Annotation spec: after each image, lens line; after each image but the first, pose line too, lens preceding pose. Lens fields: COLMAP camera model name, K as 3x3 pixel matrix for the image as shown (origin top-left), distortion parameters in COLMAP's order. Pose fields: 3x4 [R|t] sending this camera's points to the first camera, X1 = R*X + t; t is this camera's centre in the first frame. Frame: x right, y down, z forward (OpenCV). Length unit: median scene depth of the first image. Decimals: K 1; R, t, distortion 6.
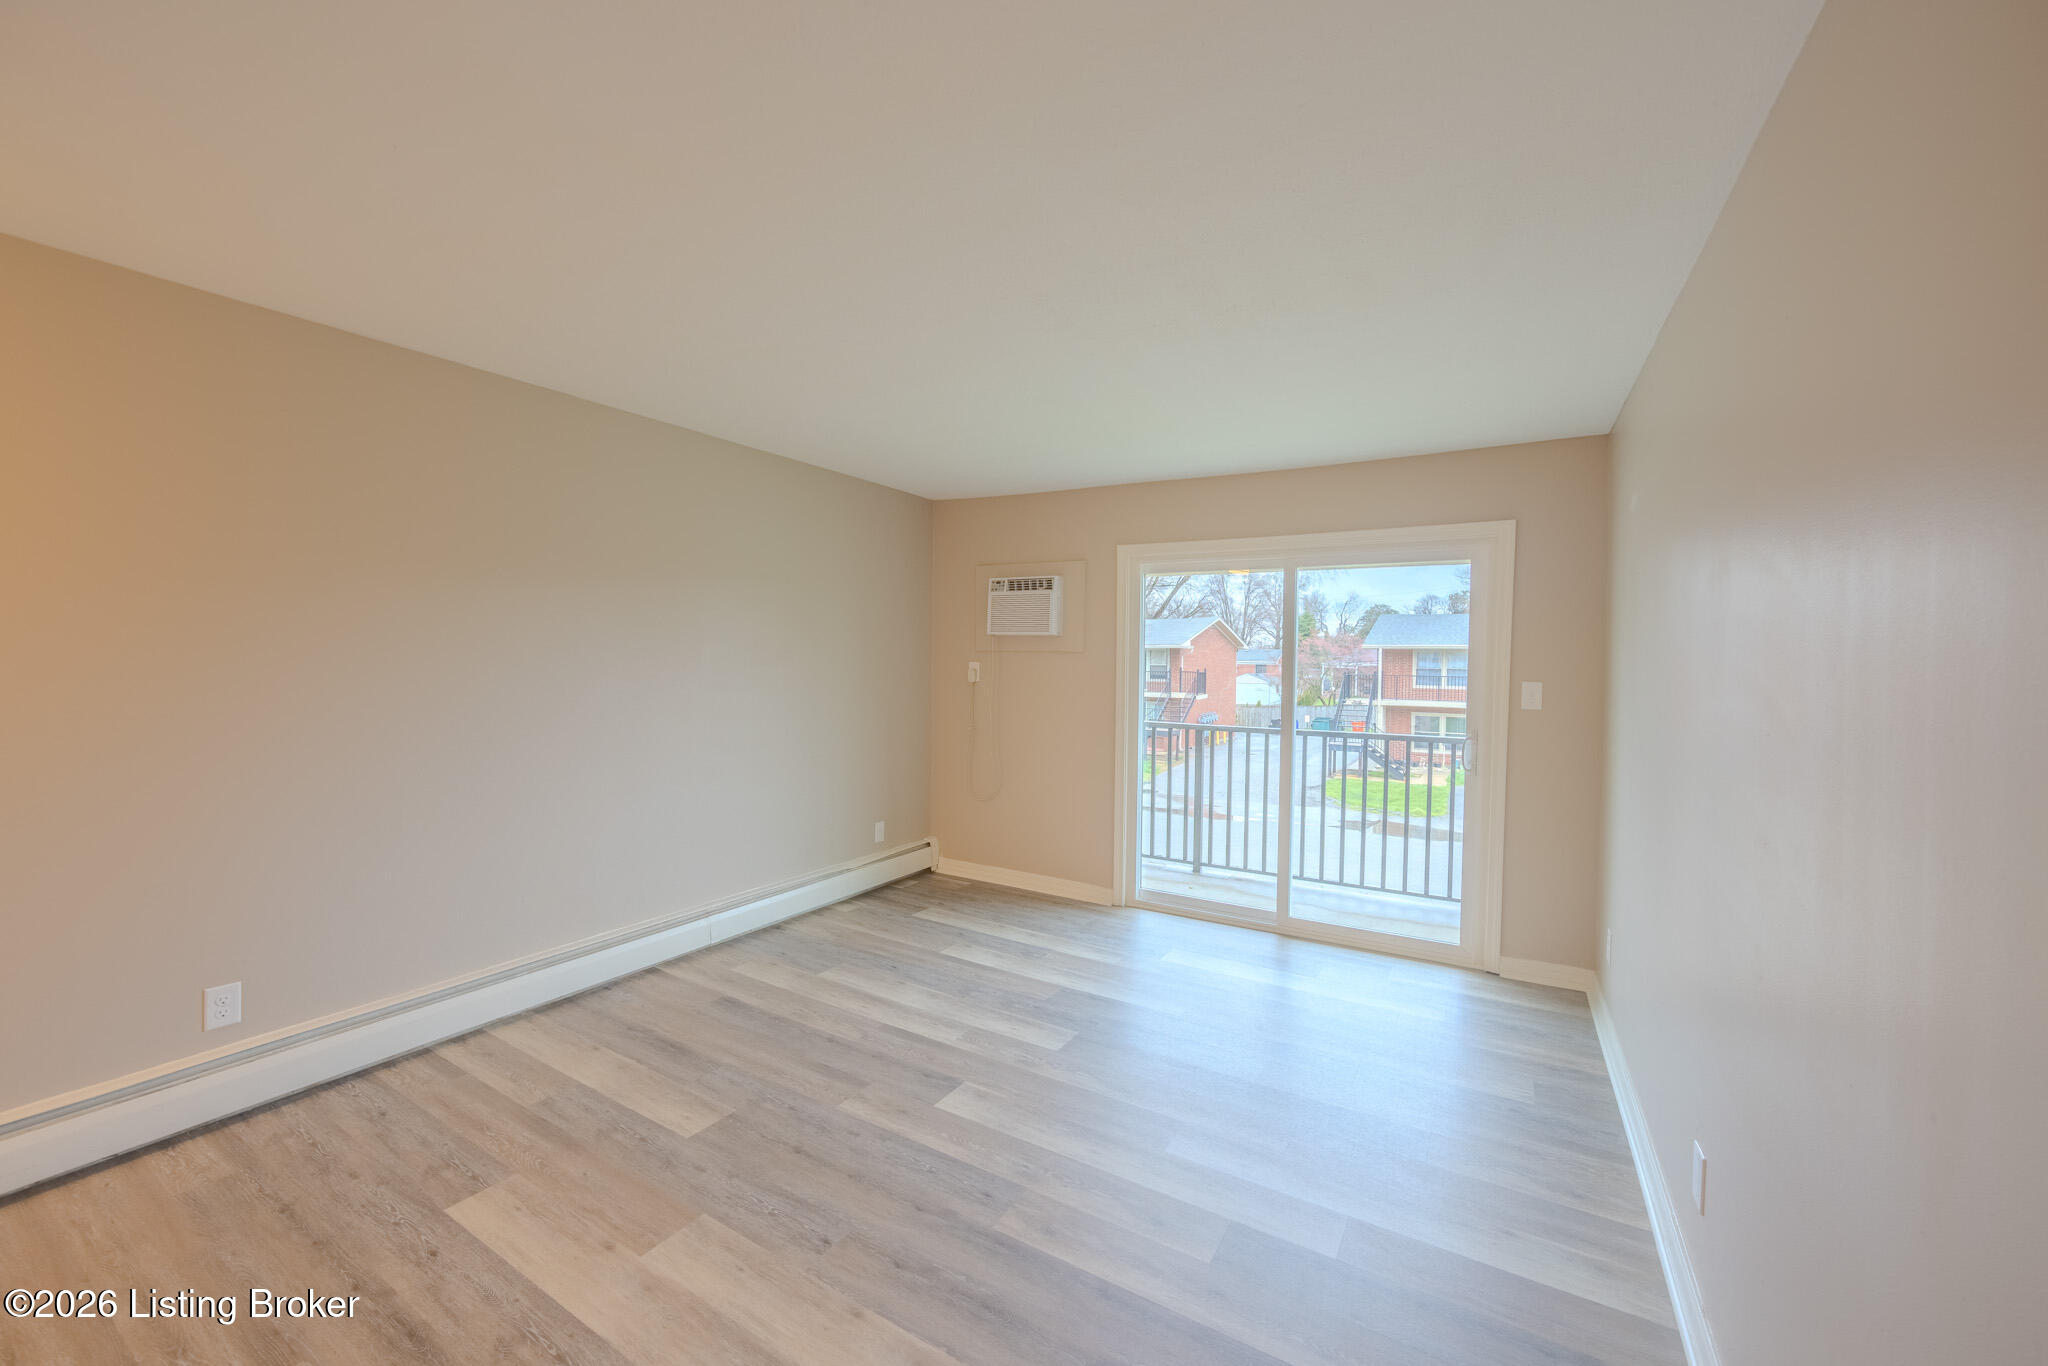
lens RADIAL K [[805.8, 0, 1024.5], [0, 805.8, 669.6], [0, 0, 1]] dist [-0.011267, -0.000042]
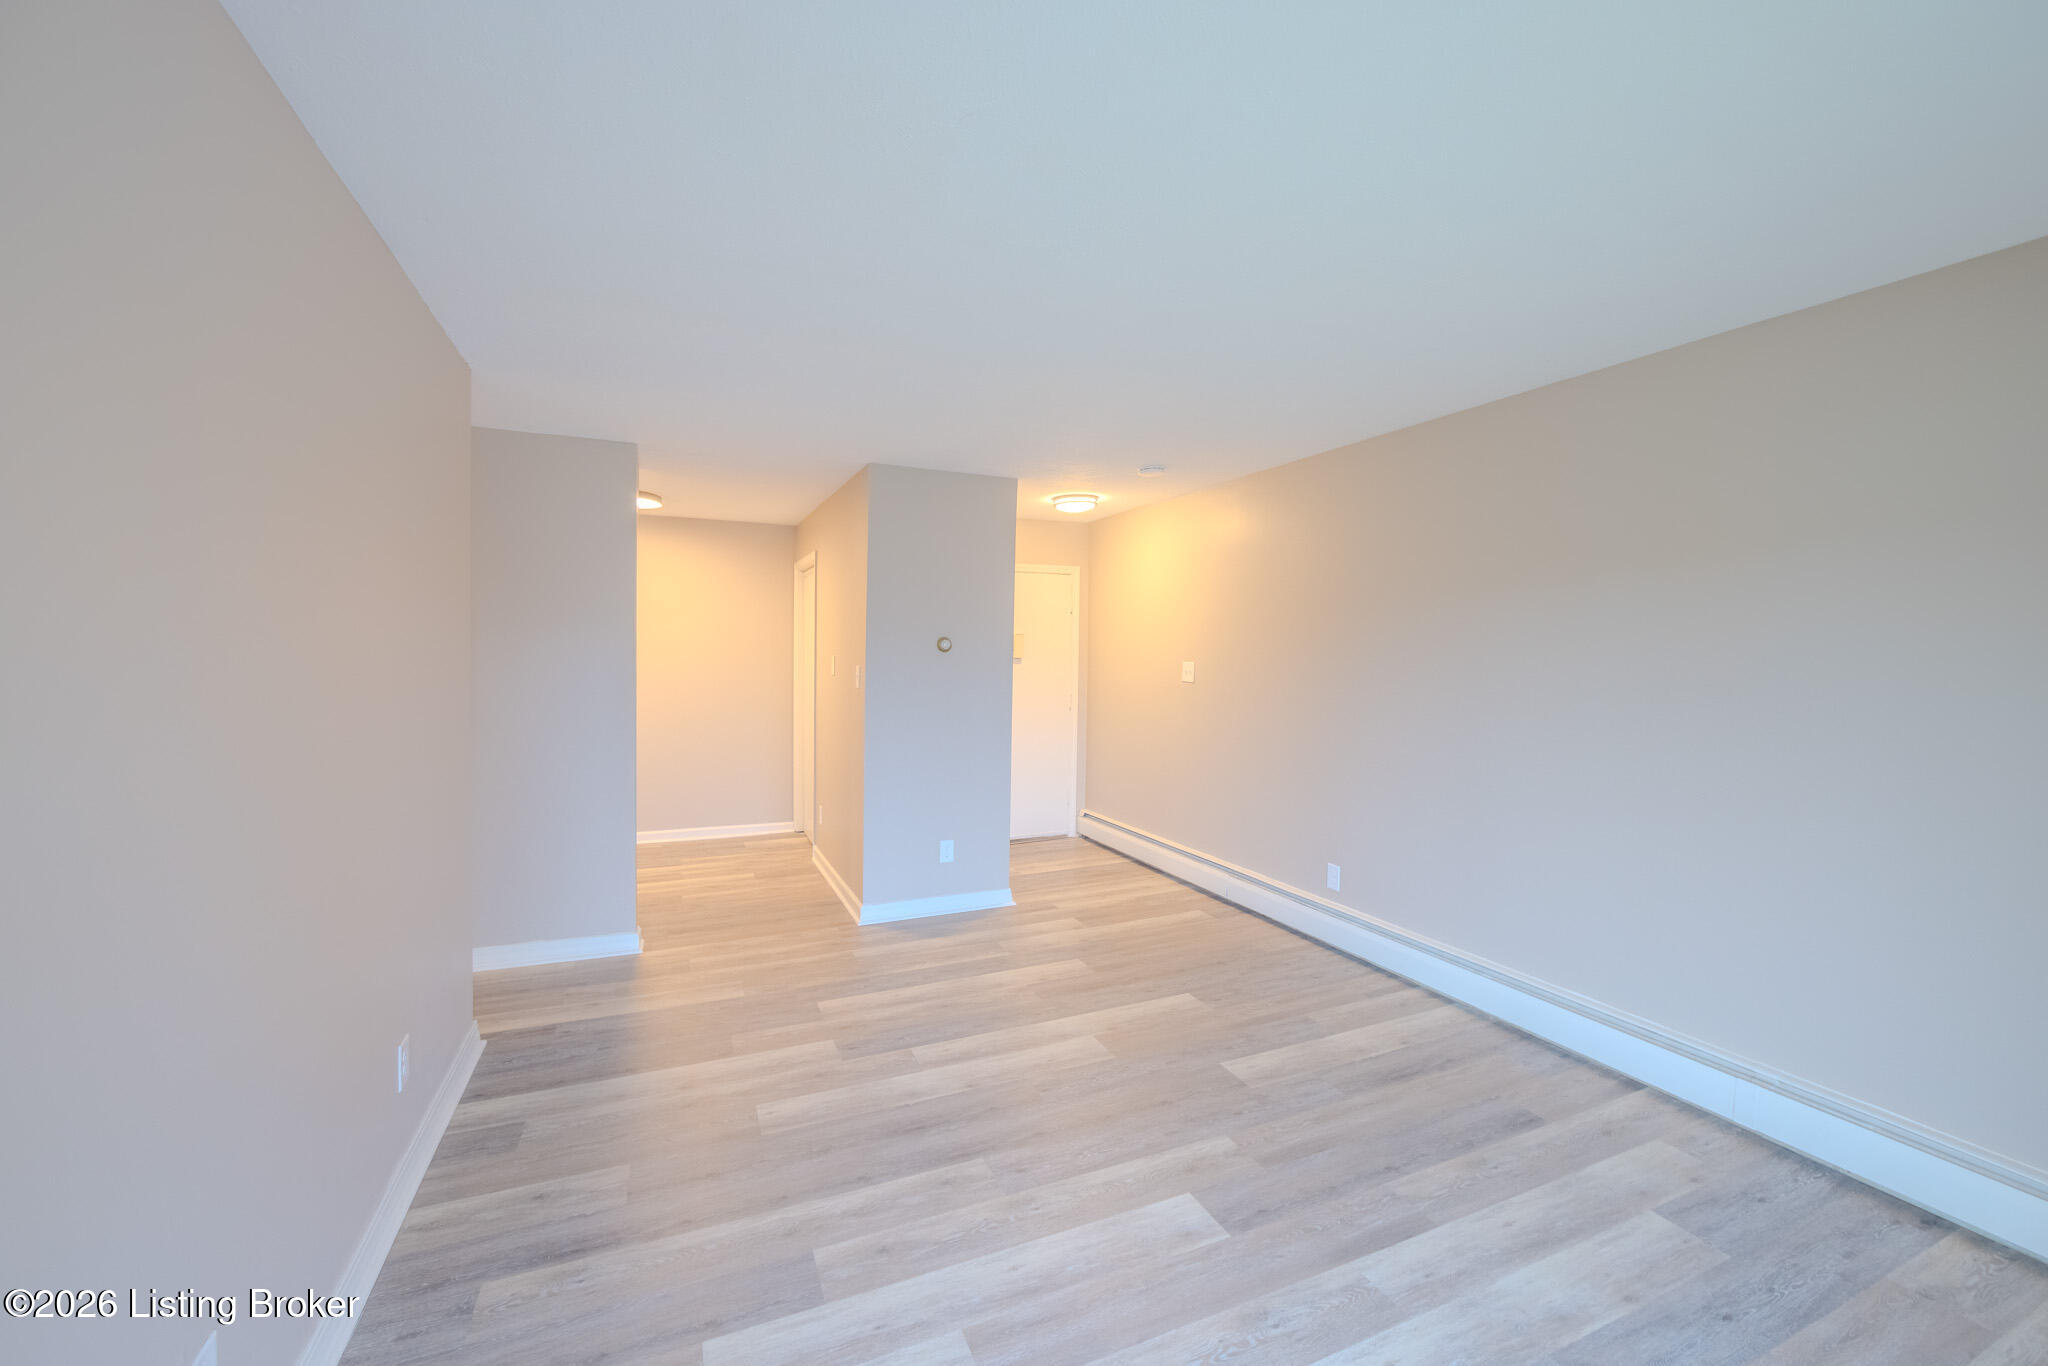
lens RADIAL K [[805.8, 0, 1024.5], [0, 805.8, 669.6], [0, 0, 1]] dist [-0.011267, -0.000042]
pose [[-0.571360, -0.001400, -0.820698, 0.635651], [-0.035526, 0.999103, 0.023029, -0.019411], [0.819930, 0.042314, -0.570897, 1.230487]]
